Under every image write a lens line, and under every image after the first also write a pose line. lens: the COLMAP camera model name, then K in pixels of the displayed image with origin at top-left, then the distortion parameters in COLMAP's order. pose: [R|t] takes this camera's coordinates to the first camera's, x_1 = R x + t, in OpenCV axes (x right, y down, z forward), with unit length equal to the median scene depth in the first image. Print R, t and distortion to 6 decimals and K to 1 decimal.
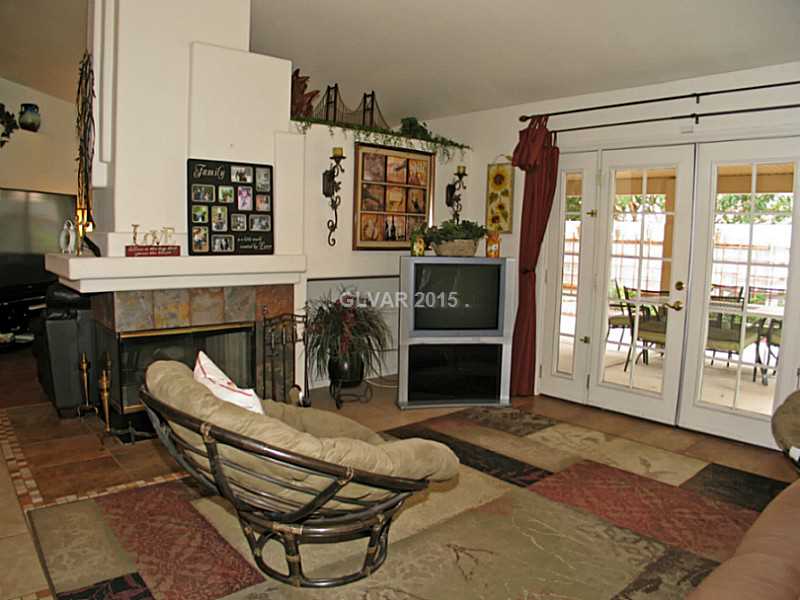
lens RADIAL K [[583.3, 0, 397.6], [0, 583.3, 310.6], [0, 0, 1]] dist [-0.209377, 0.098608]
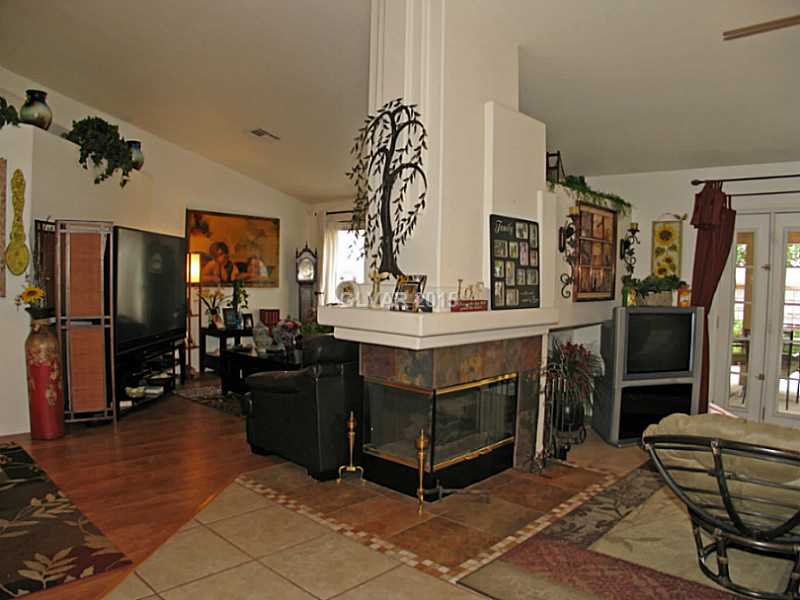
lens RADIAL K [[583.3, 0, 397.6], [0, 583.3, 310.6], [0, 0, 1]] dist [-0.209377, 0.098608]
pose [[0.994332, -0.011202, 0.105727, -0.574318], [0.018135, 0.997731, -0.064844, -0.028224], [-0.104761, 0.066394, 0.992279, -0.009517]]
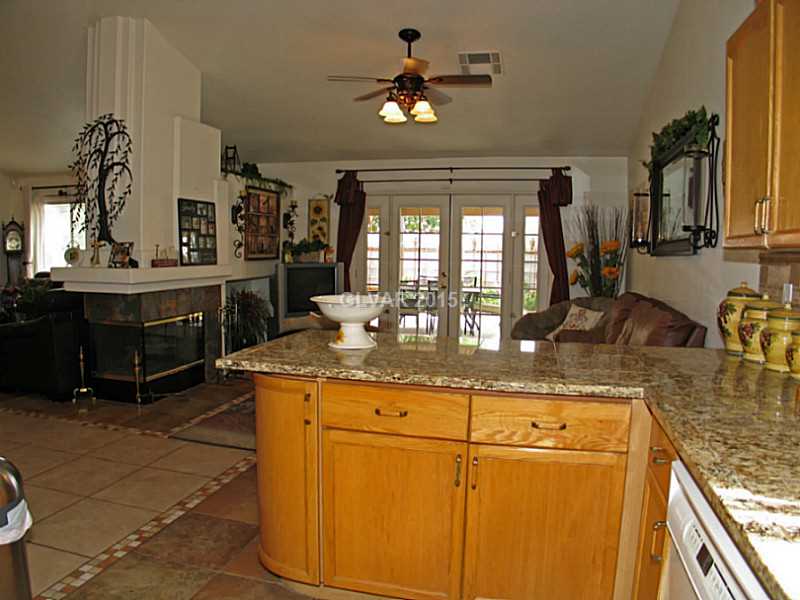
lens RADIAL K [[583.3, 0, 397.6], [0, 583.3, 310.6], [0, 0, 1]] dist [-0.209377, 0.098608]
pose [[0.819409, -0.071128, 0.568779, -0.659795], [0.076891, 0.996943, 0.013898, 0.033360], [-0.568029, 0.032345, 0.822373, -0.429840]]
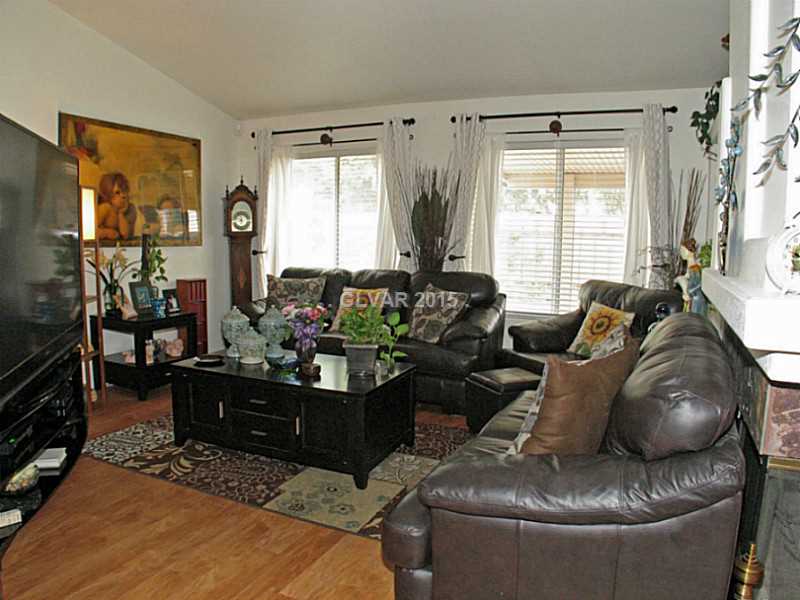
lens RADIAL K [[583.3, 0, 397.6], [0, 583.3, 310.6], [0, 0, 1]] dist [-0.209377, 0.098608]
pose [[0.912996, -0.064943, 0.402766, -0.913564], [0.060063, 0.997888, 0.024749, -0.109539], [-0.403522, 0.001595, 0.914968, 0.710616]]
